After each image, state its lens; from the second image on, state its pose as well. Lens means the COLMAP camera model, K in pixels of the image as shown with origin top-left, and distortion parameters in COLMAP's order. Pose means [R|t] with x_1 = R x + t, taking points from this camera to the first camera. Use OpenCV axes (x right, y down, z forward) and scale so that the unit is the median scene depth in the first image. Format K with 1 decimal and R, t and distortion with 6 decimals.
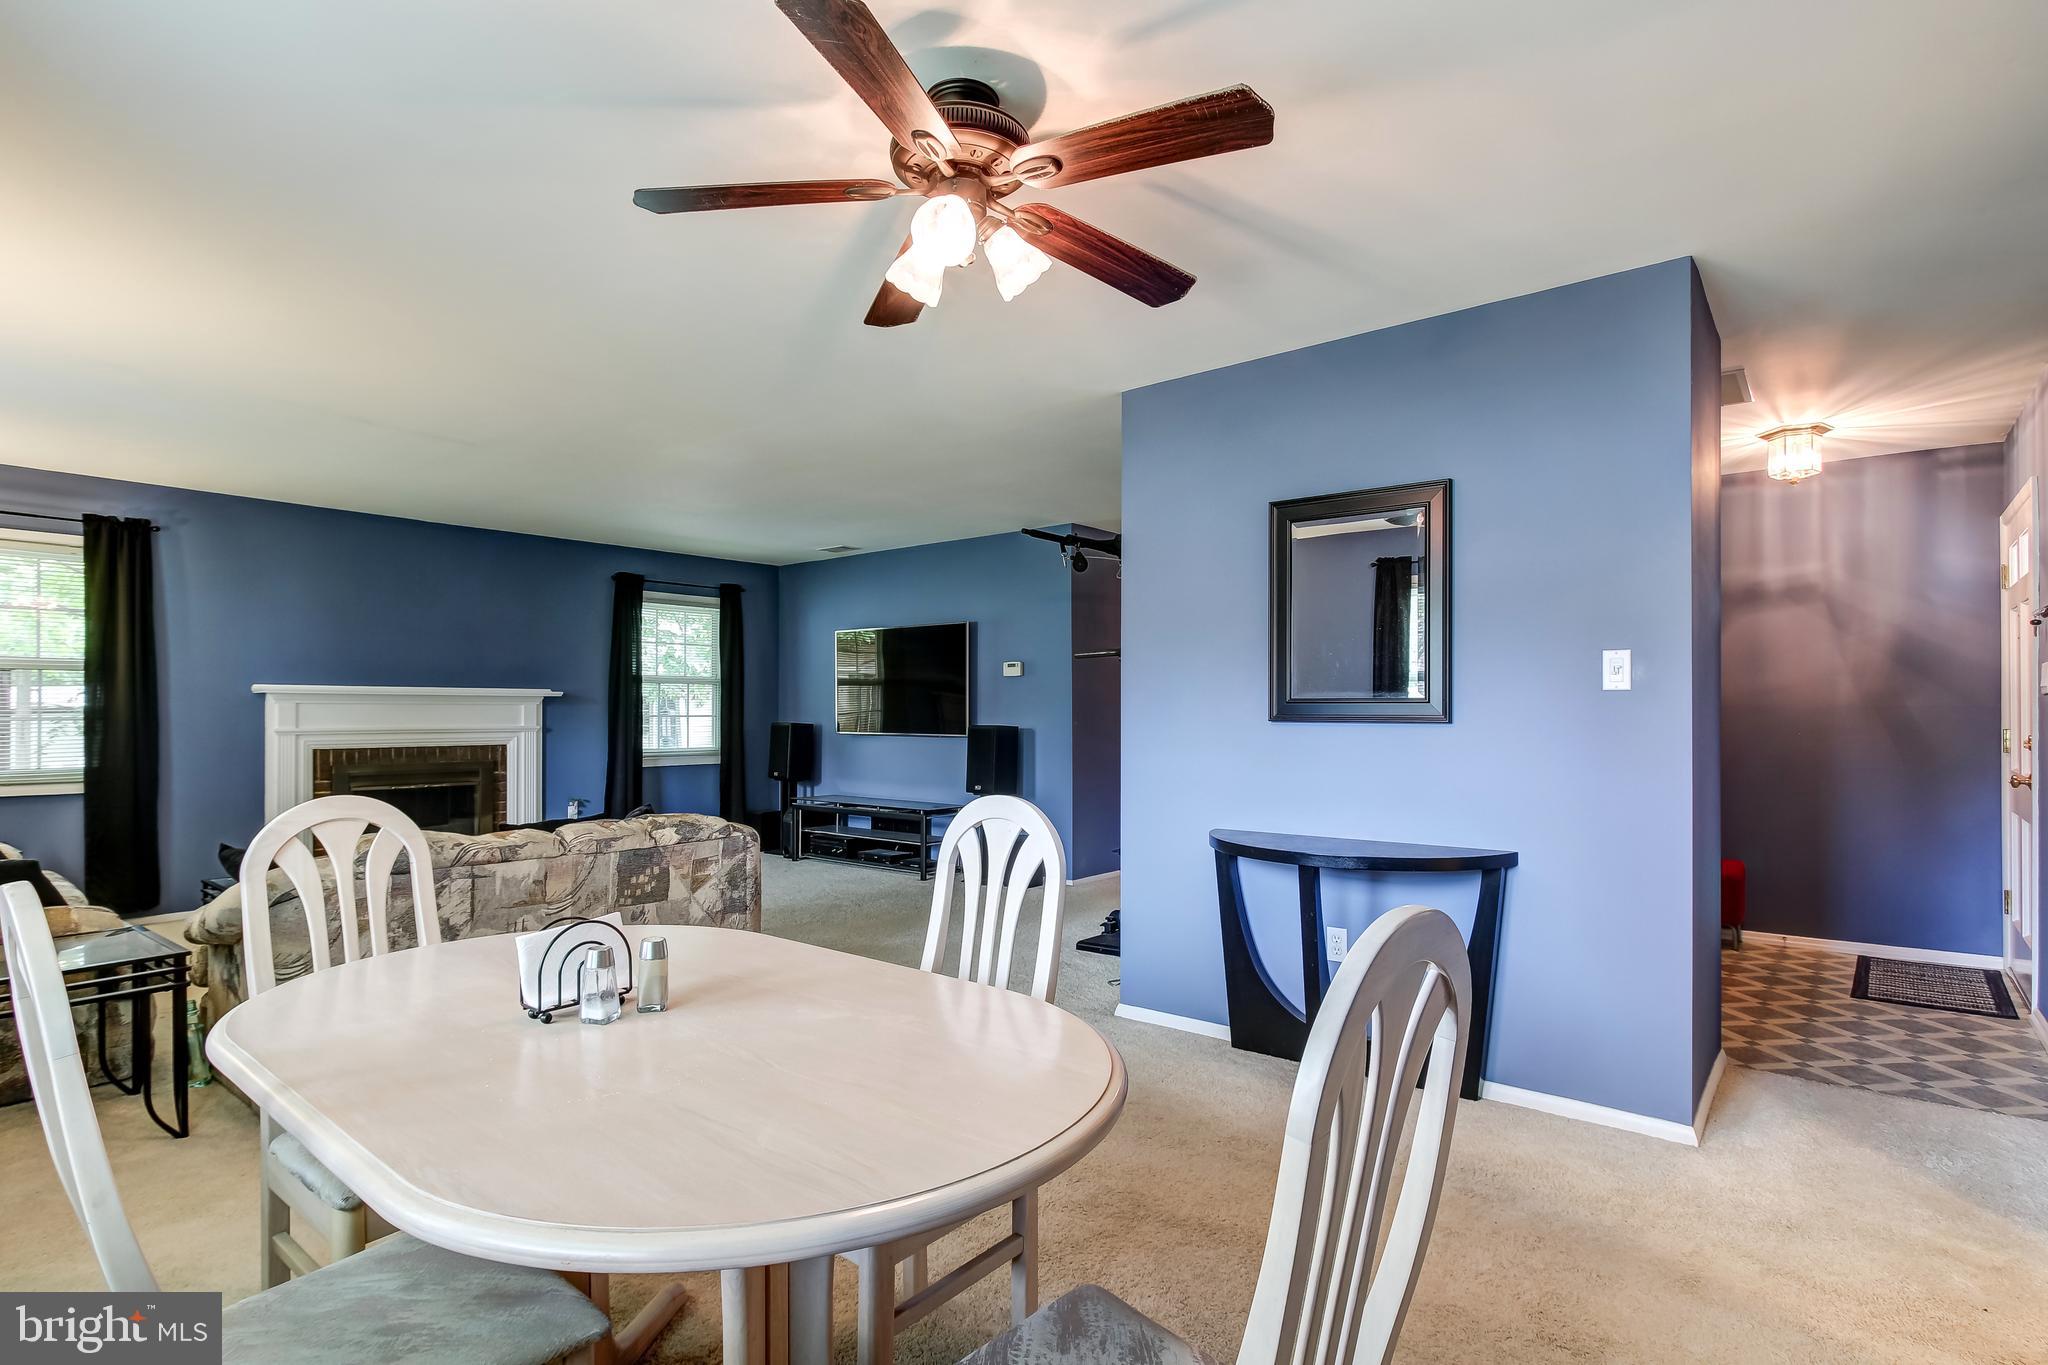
lens RADIAL K [[1055.2, 0, 1030.4], [0, 1055.2, 697.0], [0, 0, 1]] dist [-0.005637, 0.005584]
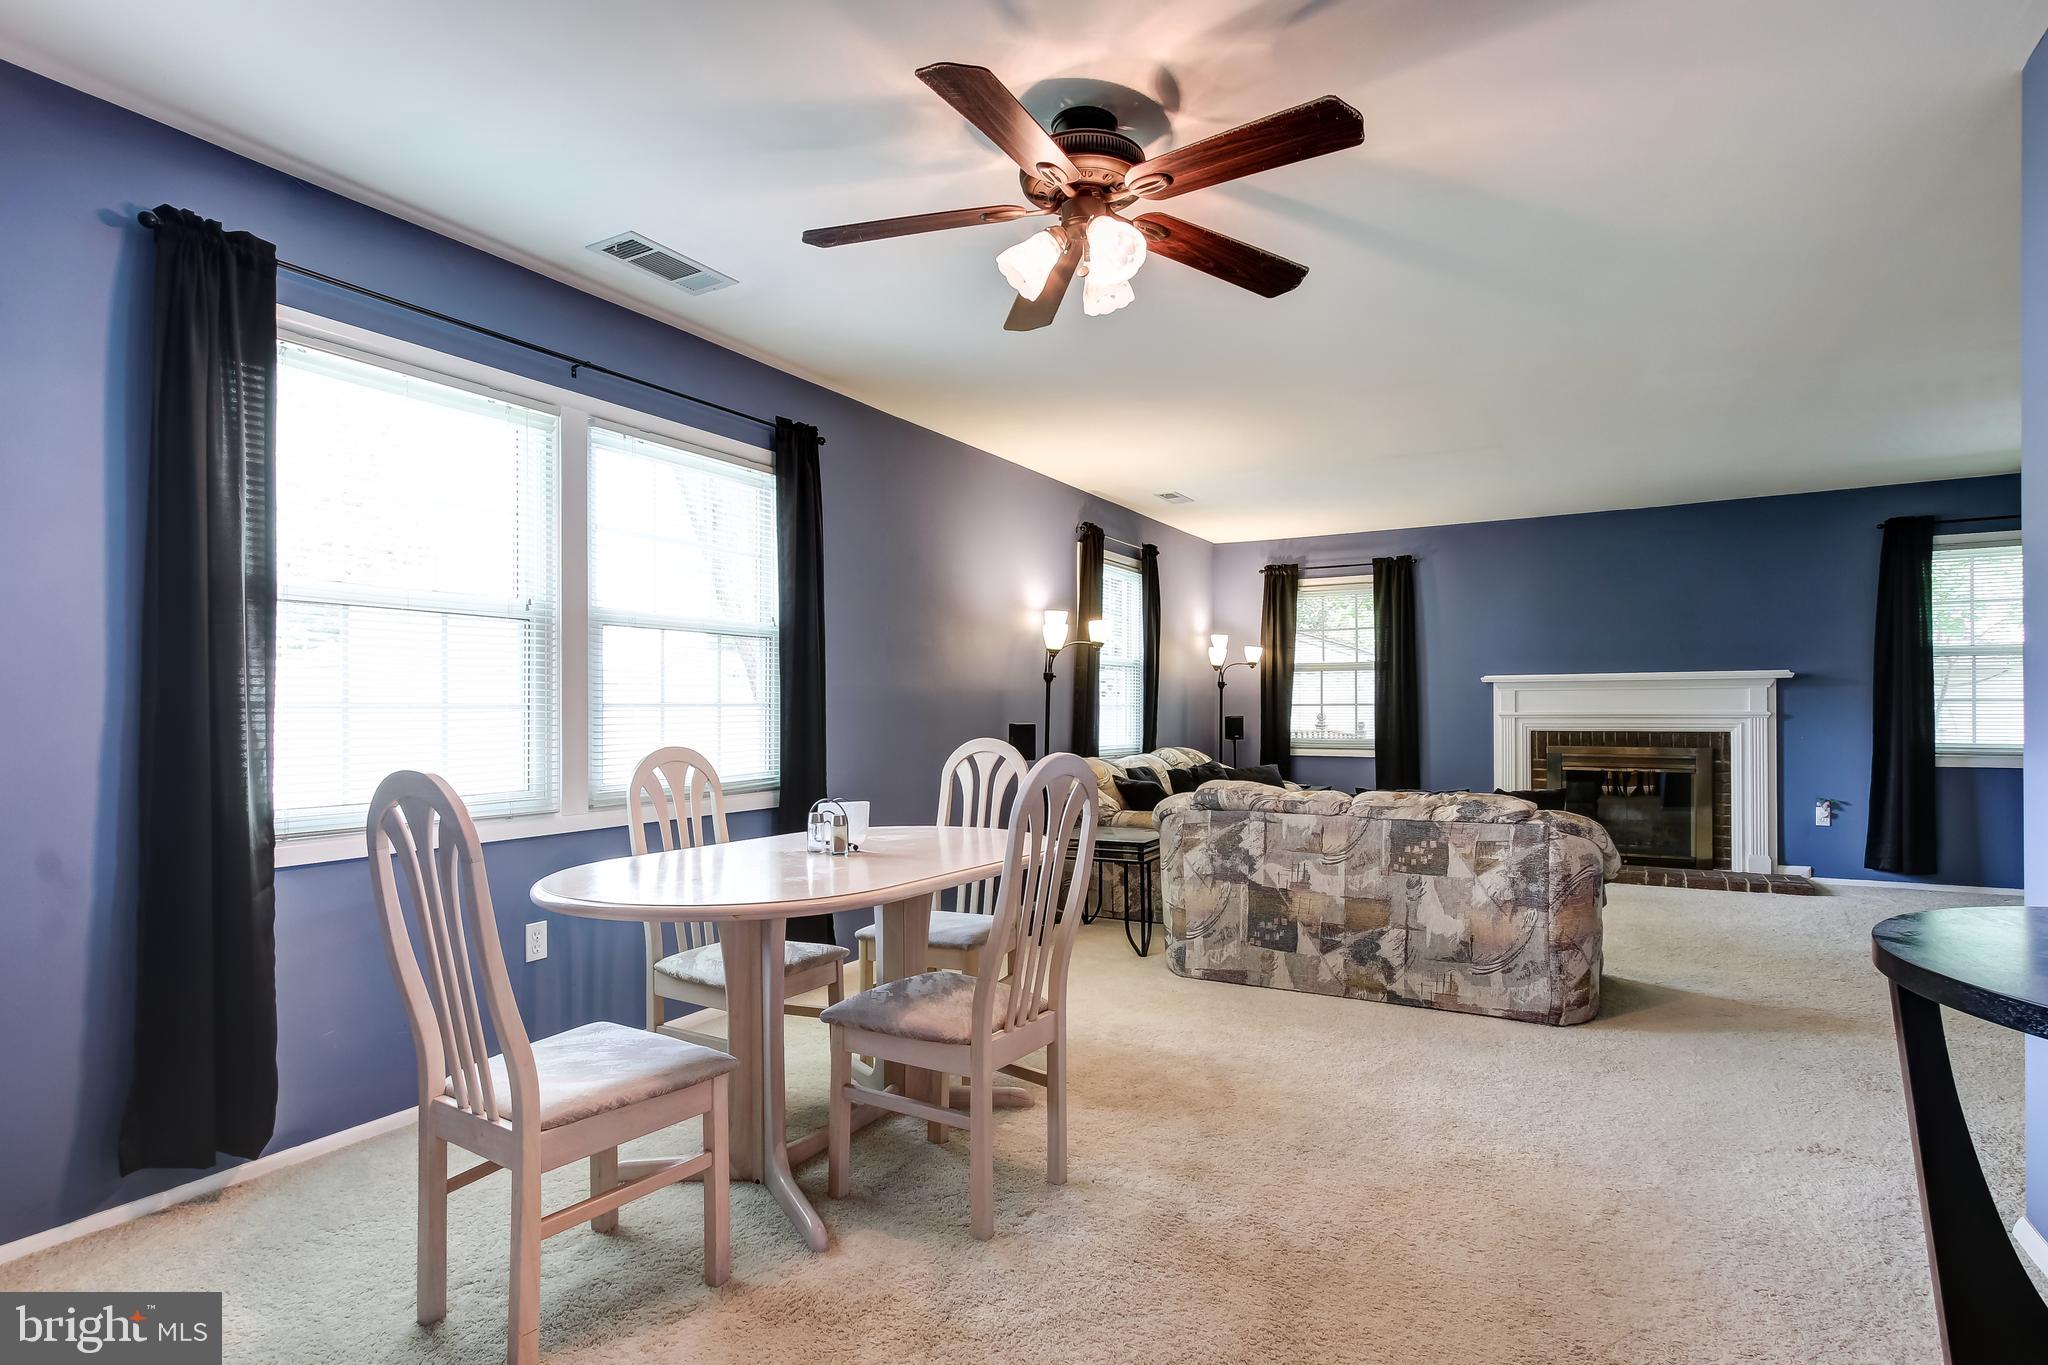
lens RADIAL K [[1055.2, 0, 1027.4], [0, 1055.2, 713.6], [0, 0, 1]] dist [-0.005637, 0.005584]
pose [[0.141576, 0.001893, -0.989926, 0.604929], [0.016717, 0.999851, 0.004303, 0.027035], [0.989786, -0.017158, 0.141524, 0.472184]]
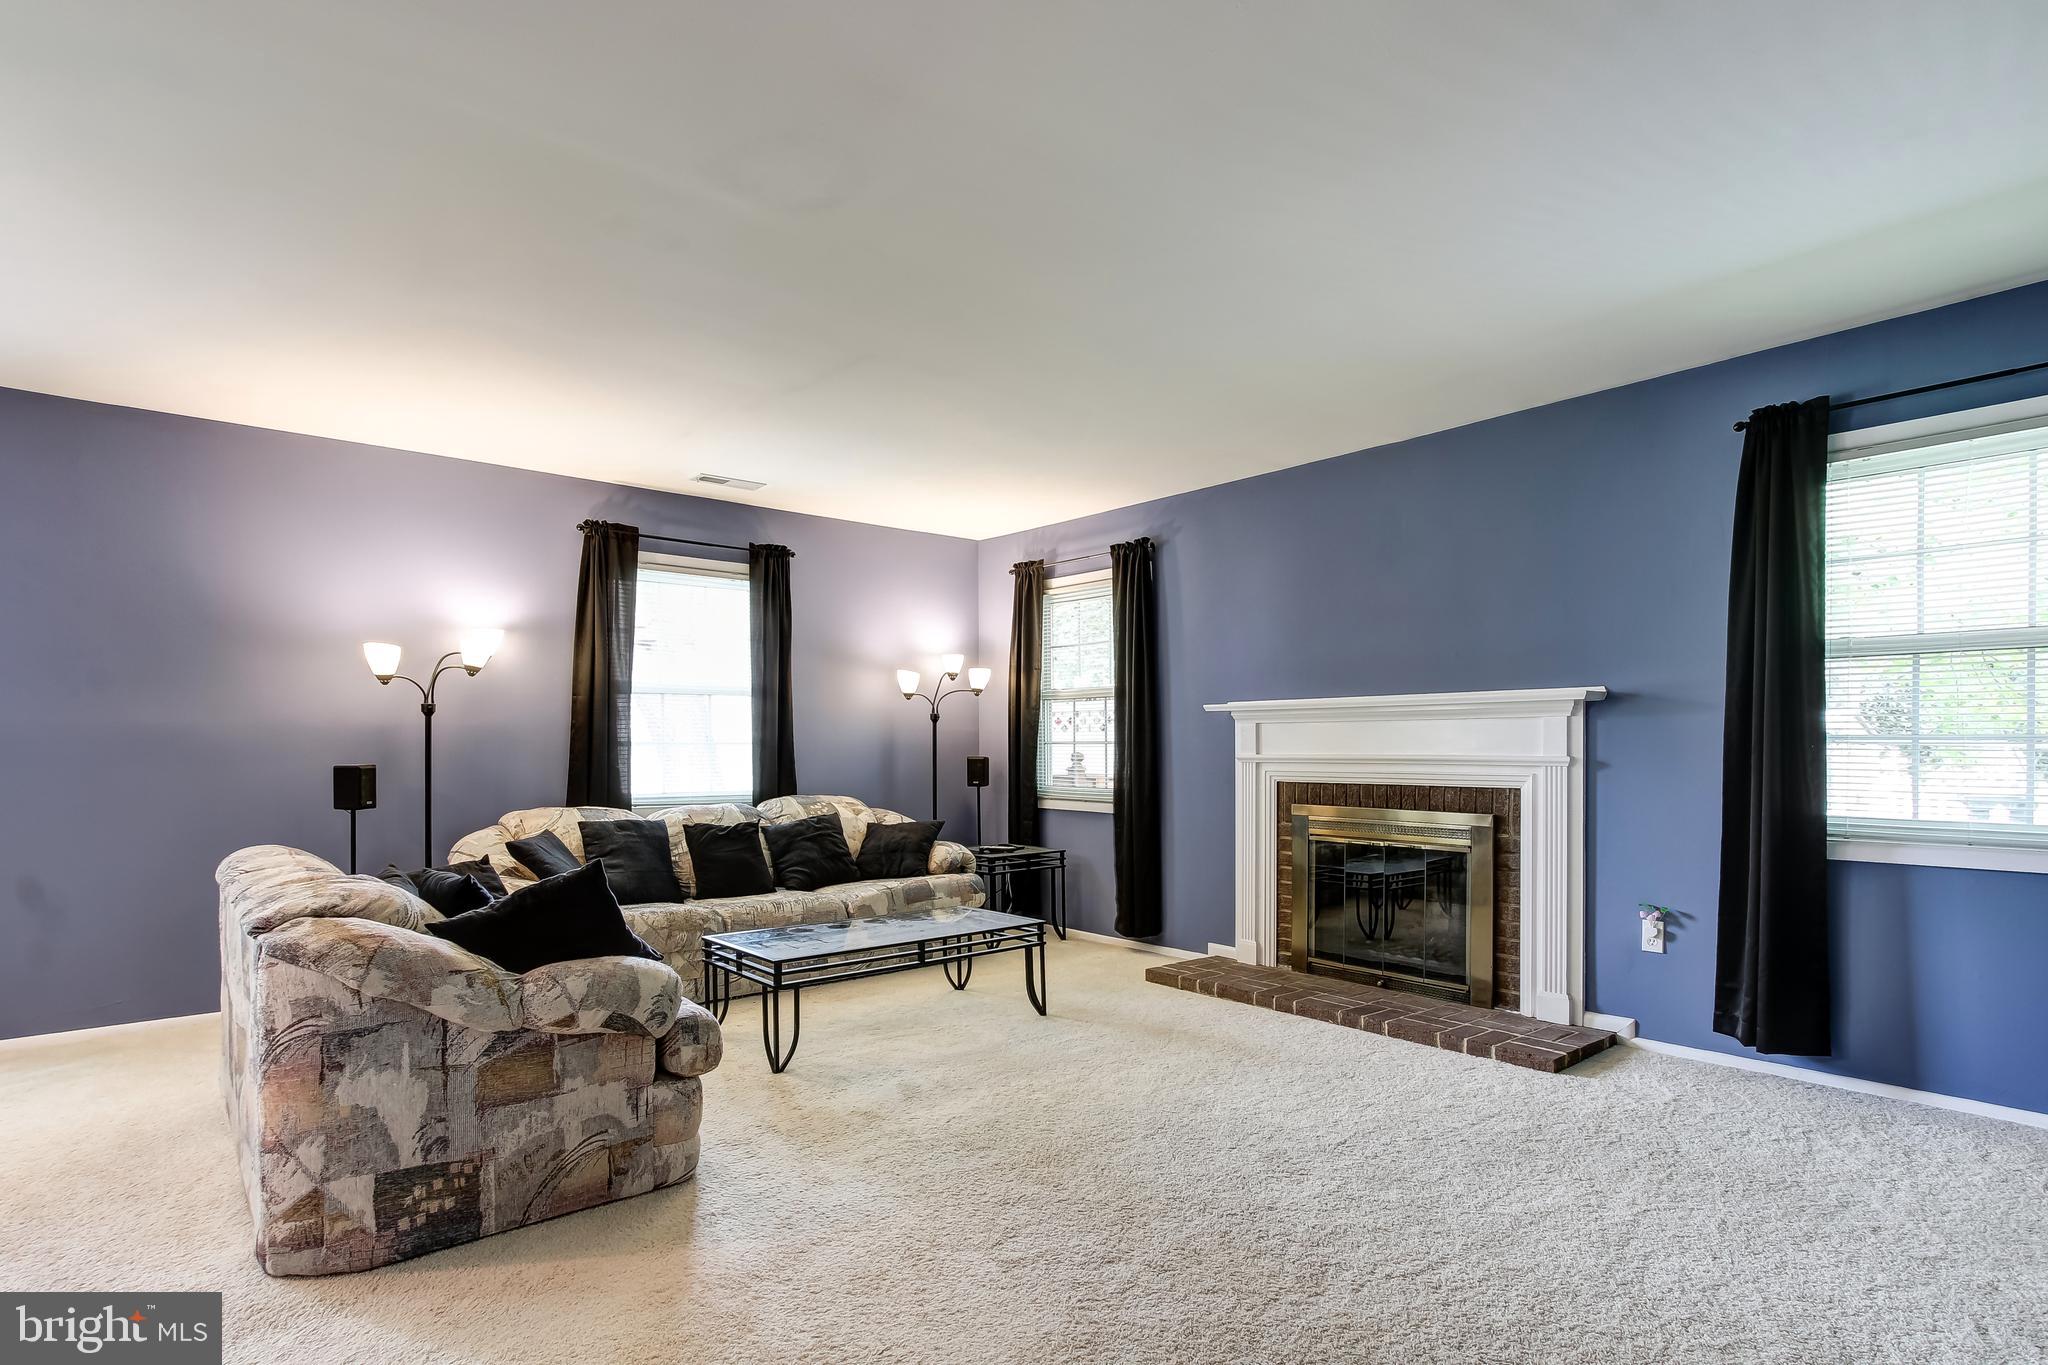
lens RADIAL K [[1055.2, 0, 1005.0], [0, 1055.2, 775.8], [0, 0, 1]] dist [-0.005637, 0.005584]
pose [[-0.213575, 0.026190, -0.976576, 0.218447], [0.013509, 0.999624, 0.023854, 0.038311], [0.976833, -0.008097, -0.213848, 1.552040]]
